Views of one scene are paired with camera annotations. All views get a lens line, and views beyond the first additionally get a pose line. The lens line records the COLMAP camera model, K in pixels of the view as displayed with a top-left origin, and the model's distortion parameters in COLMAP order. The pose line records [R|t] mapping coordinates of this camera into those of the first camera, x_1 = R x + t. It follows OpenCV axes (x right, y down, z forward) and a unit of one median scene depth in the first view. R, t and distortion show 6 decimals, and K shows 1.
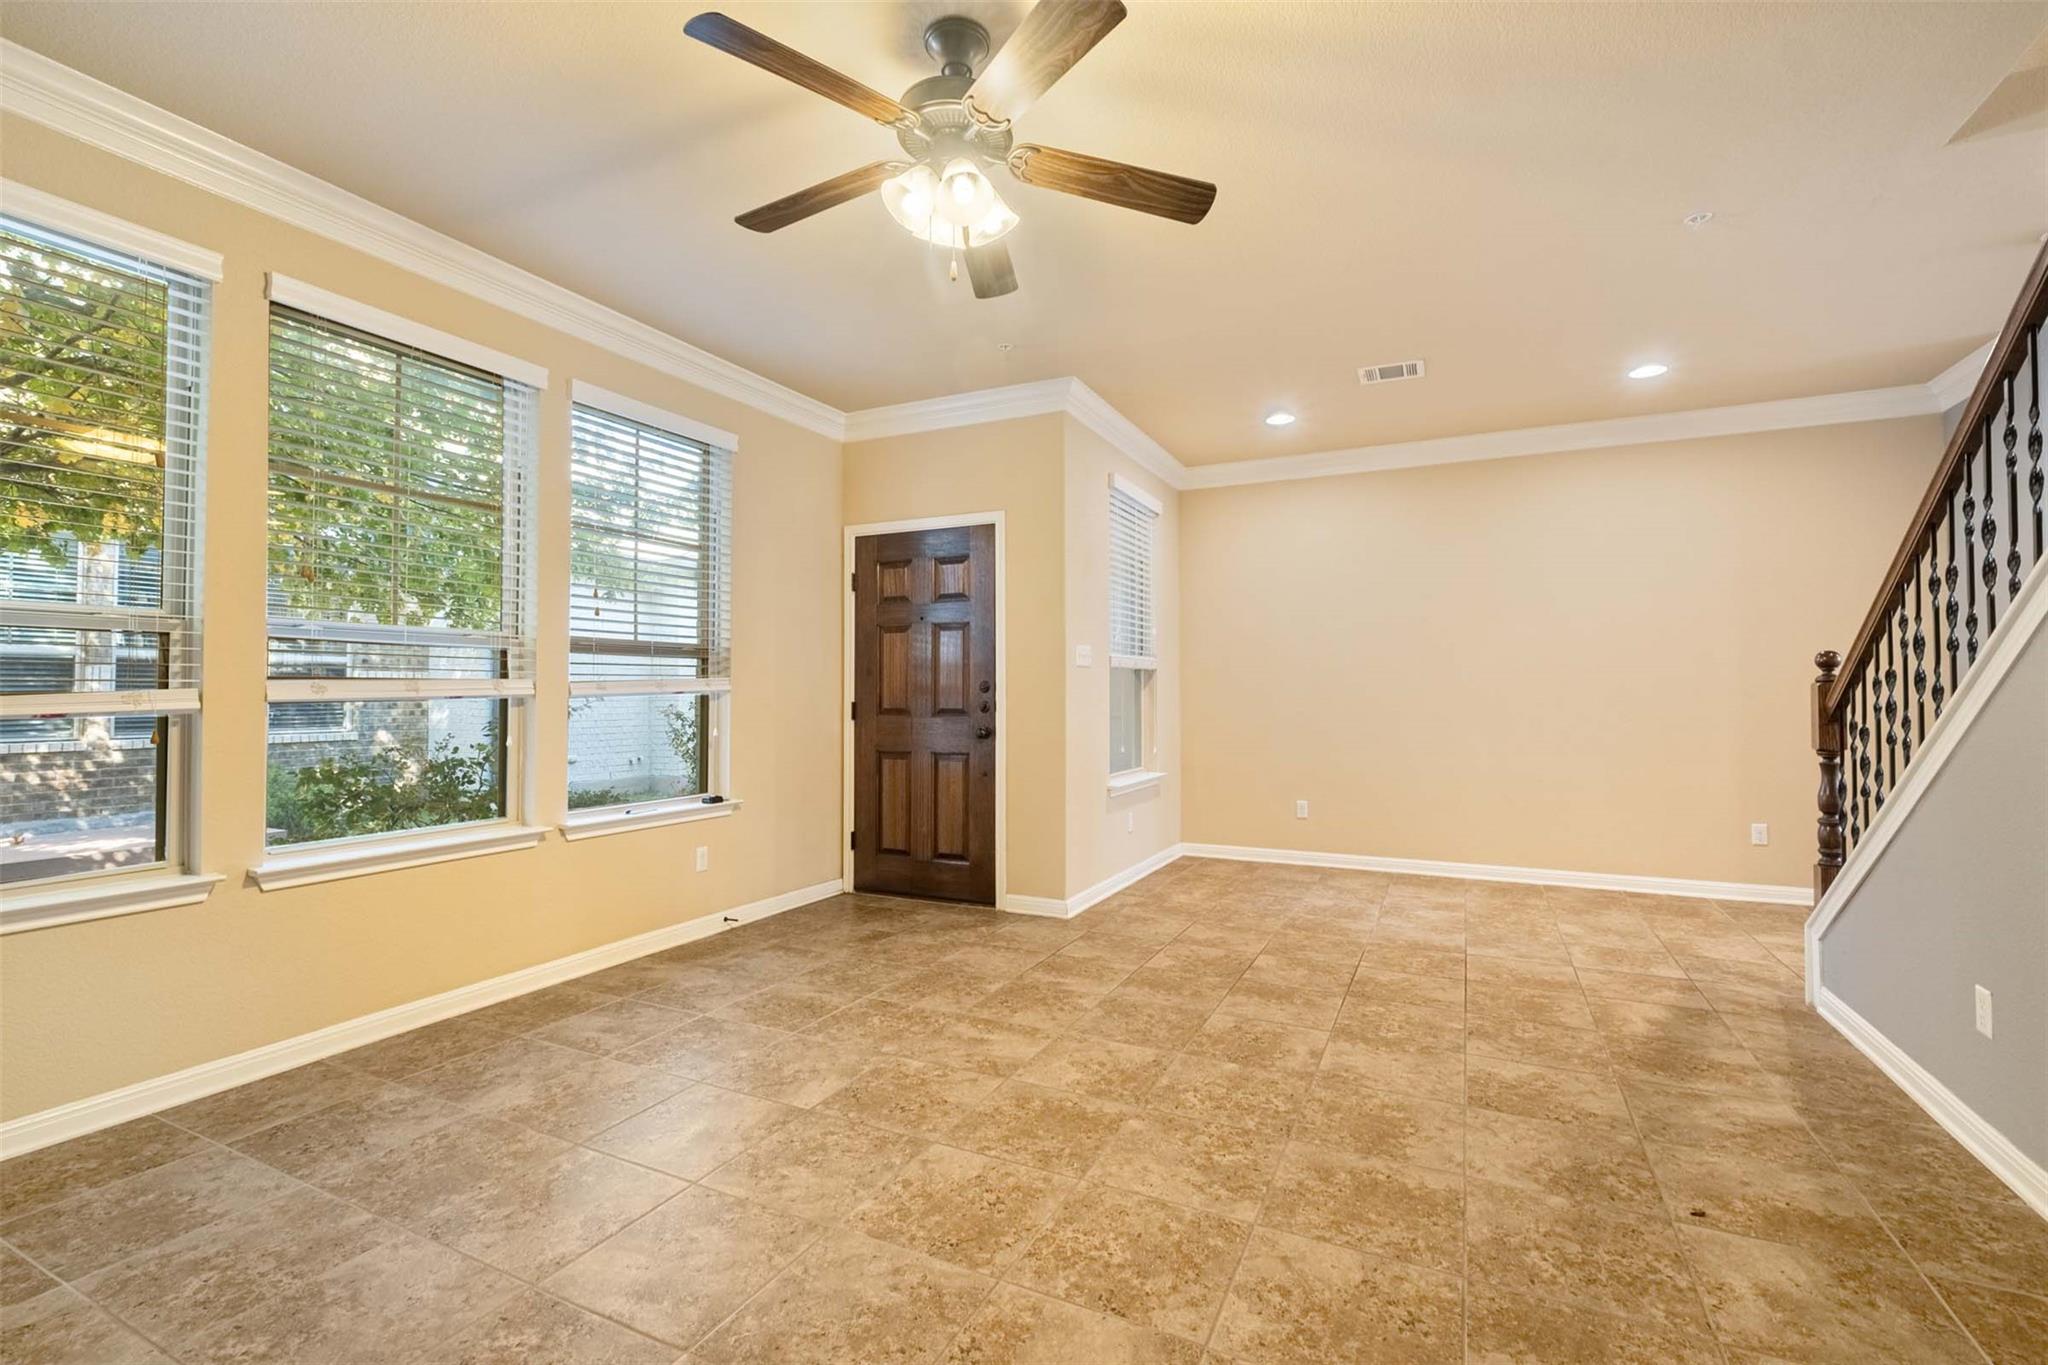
lens RADIAL K [[898.2, 0, 1029.7], [0, 898.2, 687.1], [0, 0, 1]] dist [-0.003647, -0.002655]
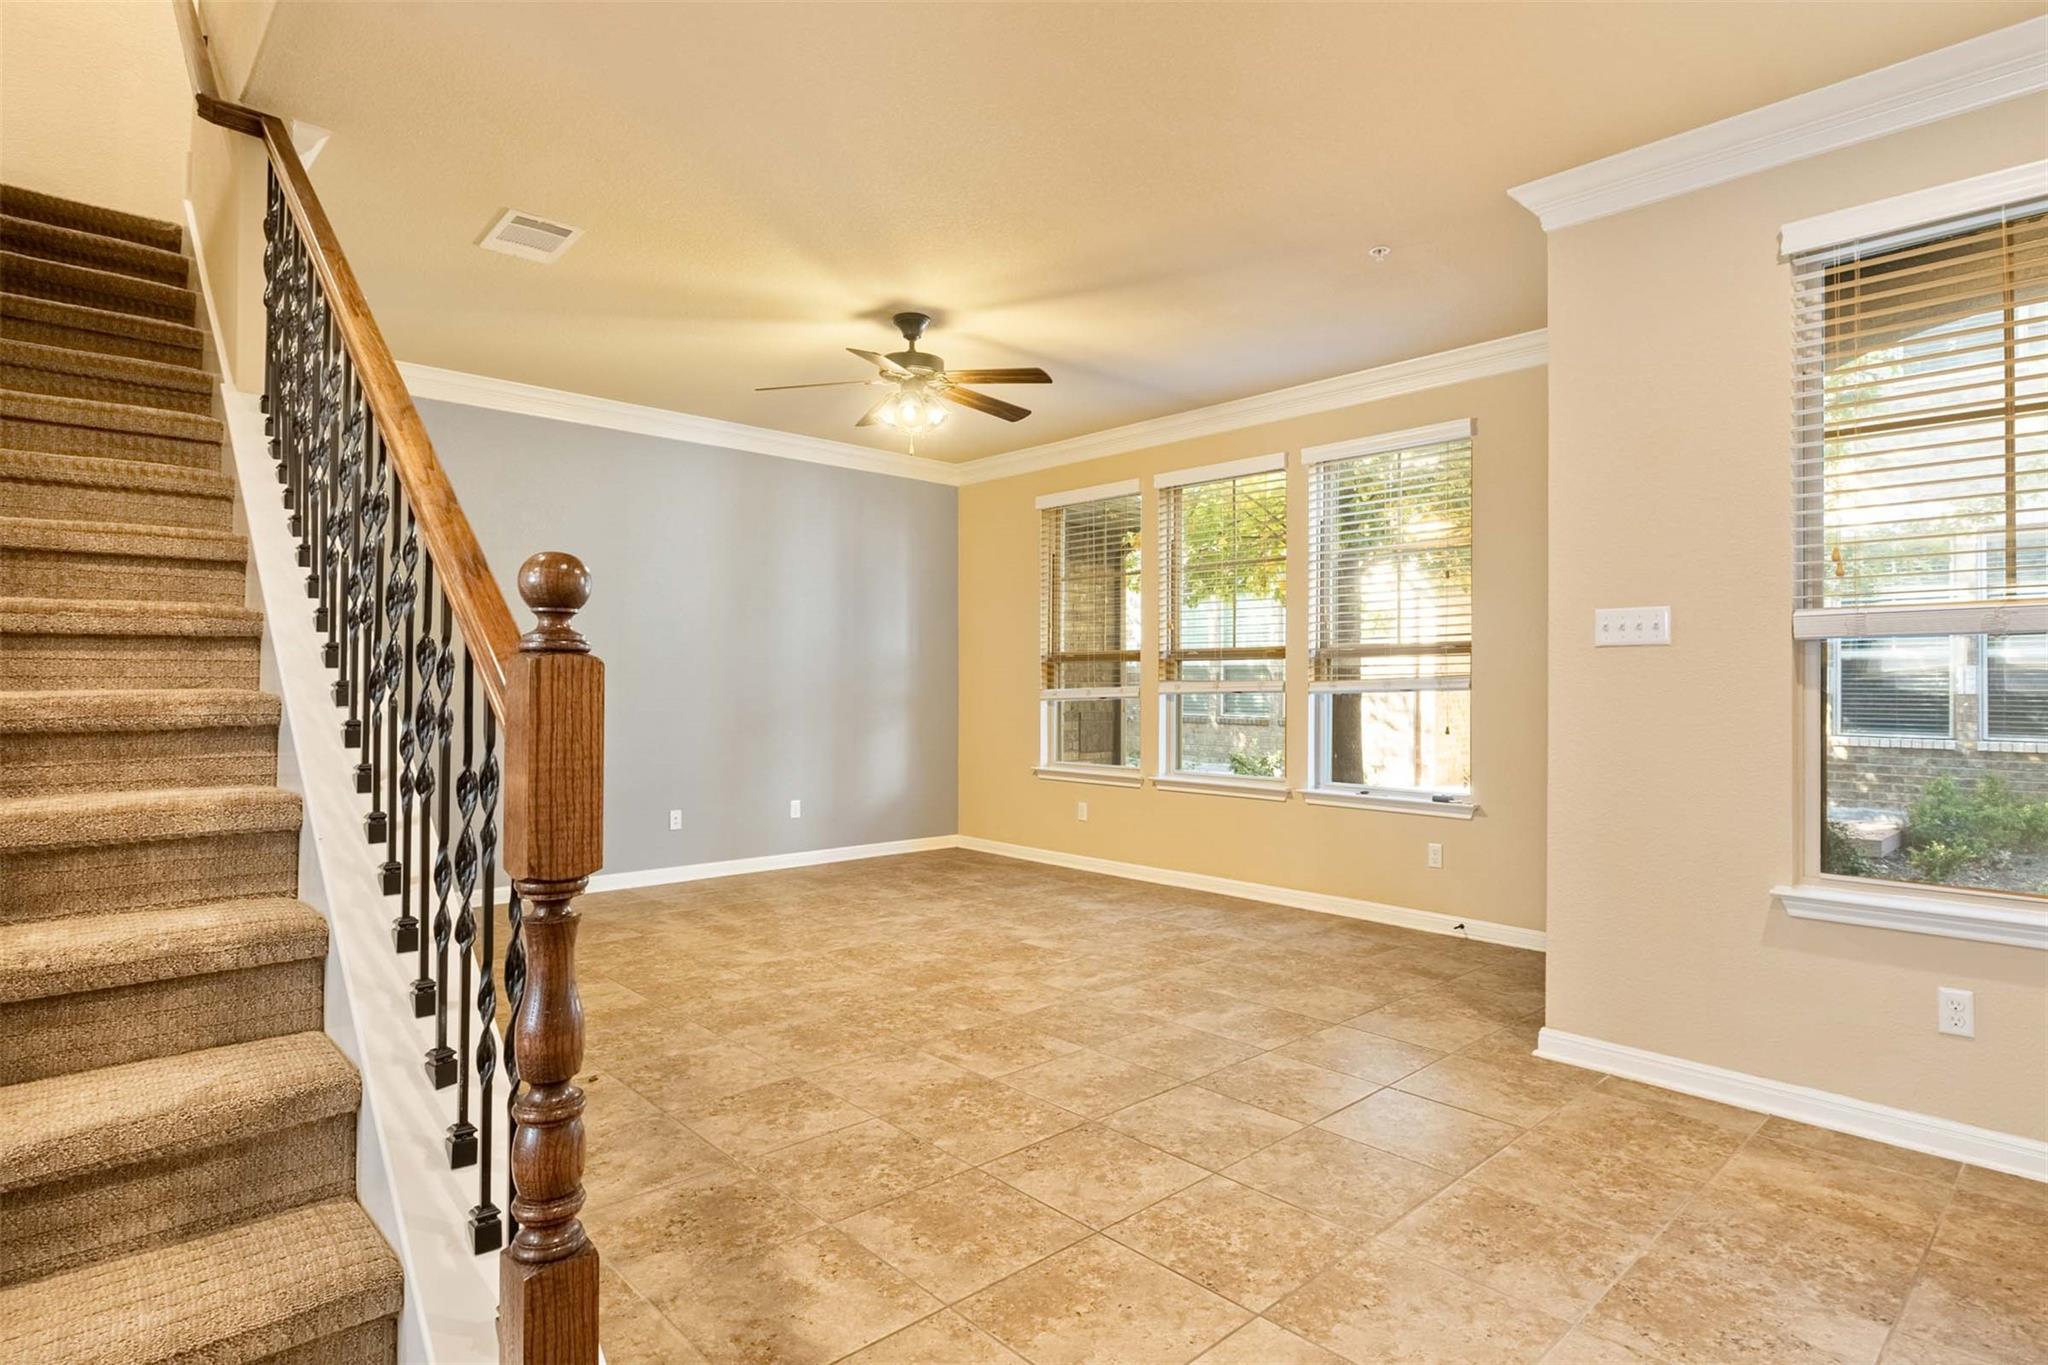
lens RADIAL K [[1080.8, 0, 1018.9], [0, 1080.8, 675.6], [0, 0, 1]] dist [-0.002332, 0.000165]
pose [[-0.369173, -0.011106, -0.929294, 1.552630], [0.001348, 0.999921, -0.012486, 0.007516], [0.929360, -0.005863, -0.369129, 1.683745]]
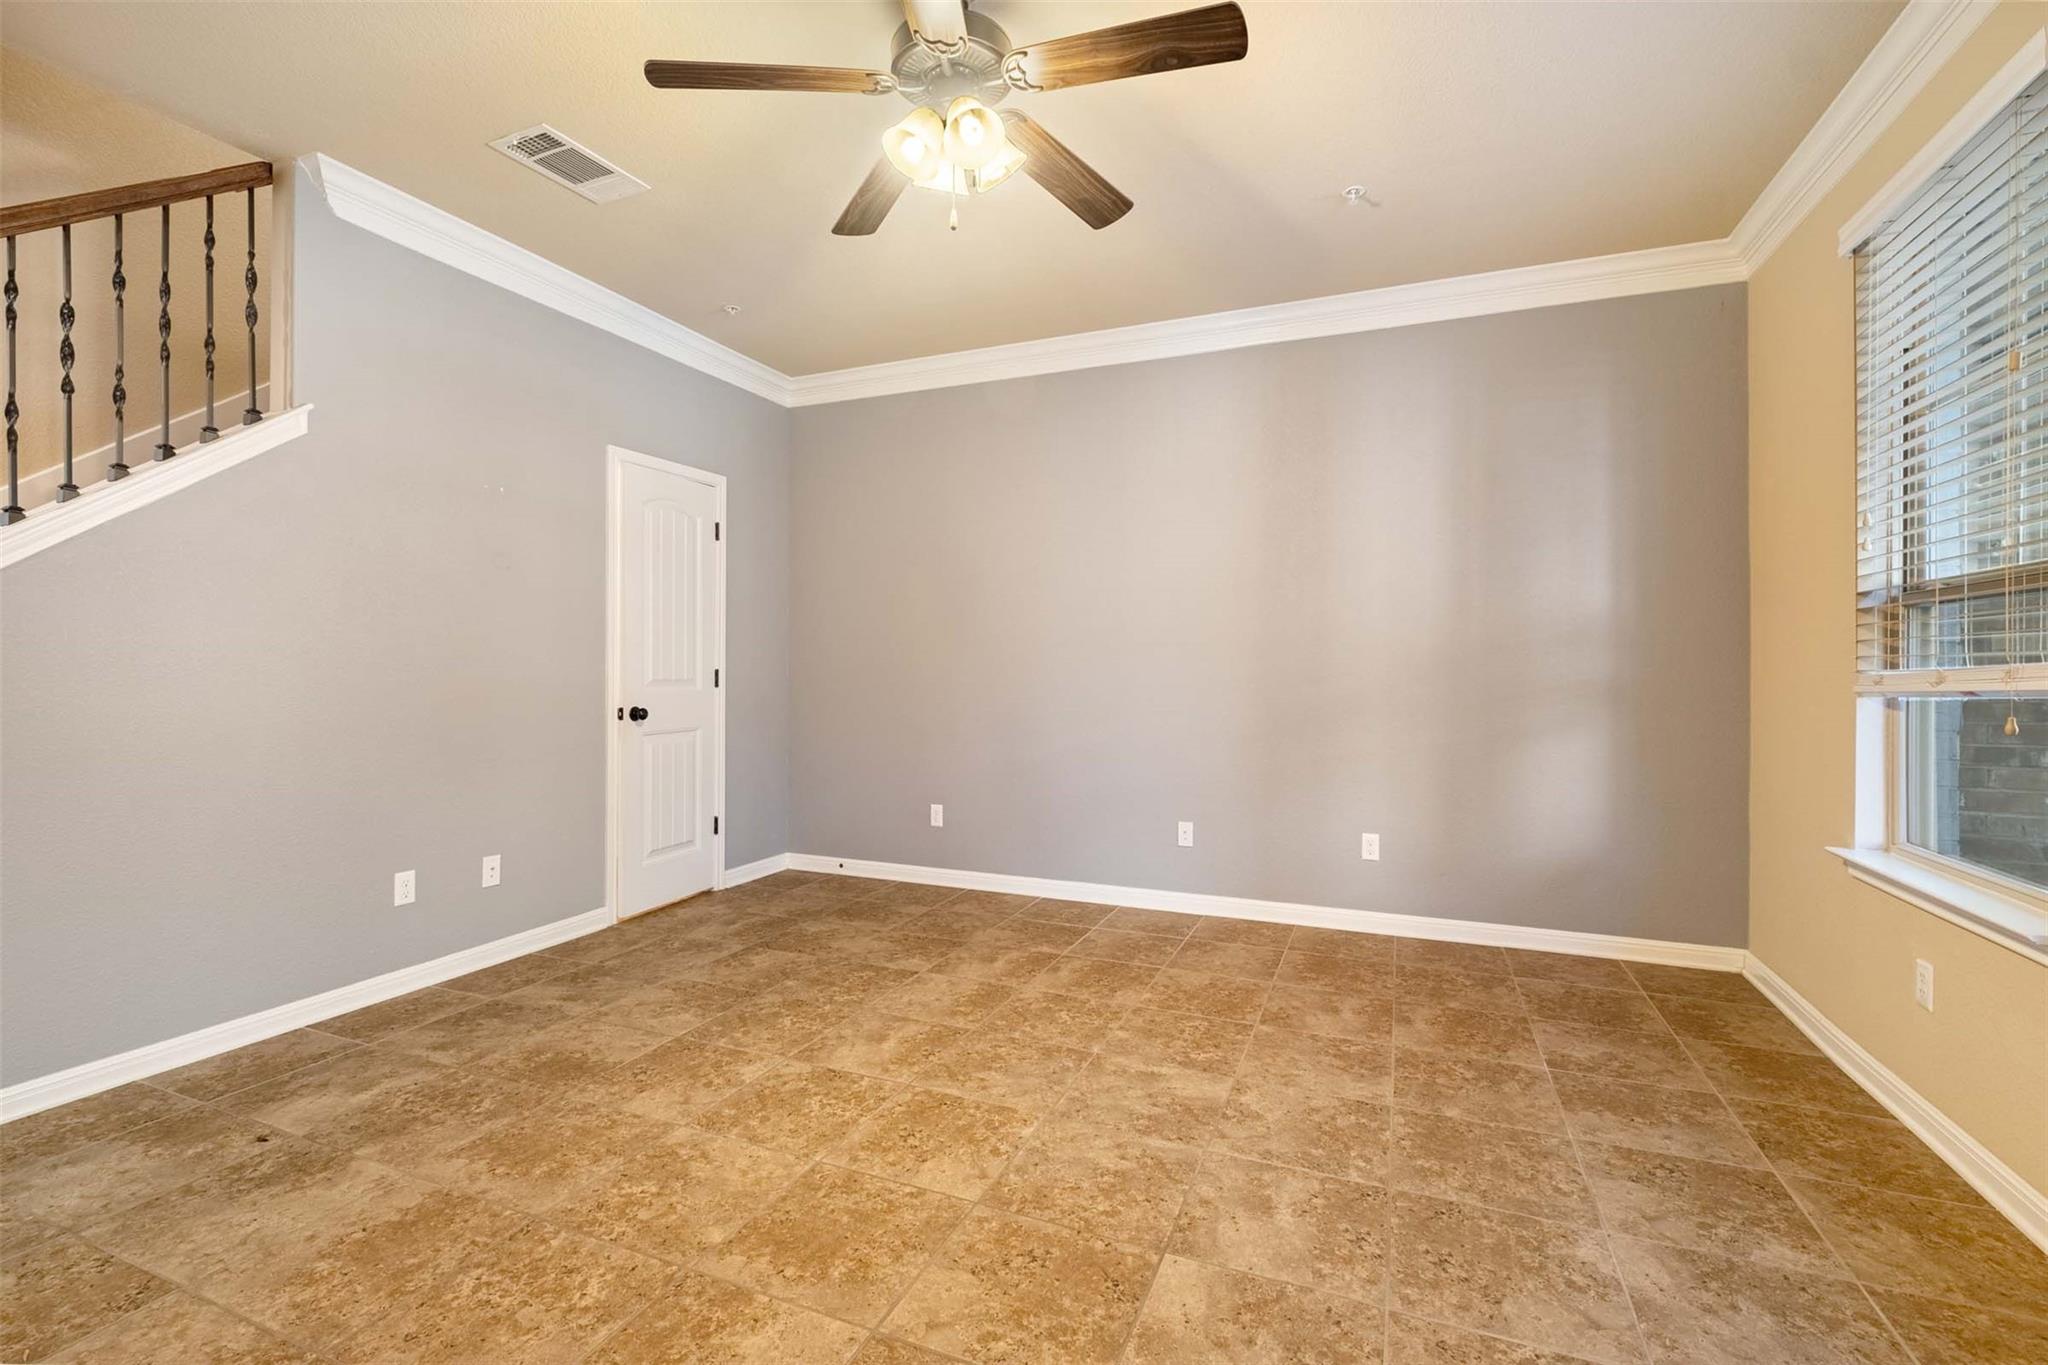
lens RADIAL K [[898.2, 0, 1024.5], [0, 898.2, 672.7], [0, 0, 1]] dist [-0.003647, -0.002655]
pose [[-0.998419, -0.002744, -0.056145, -0.091591], [-0.002770, 0.999996, 0.000382, 0.012278], [0.056143, 0.000537, -0.998423, 1.650241]]
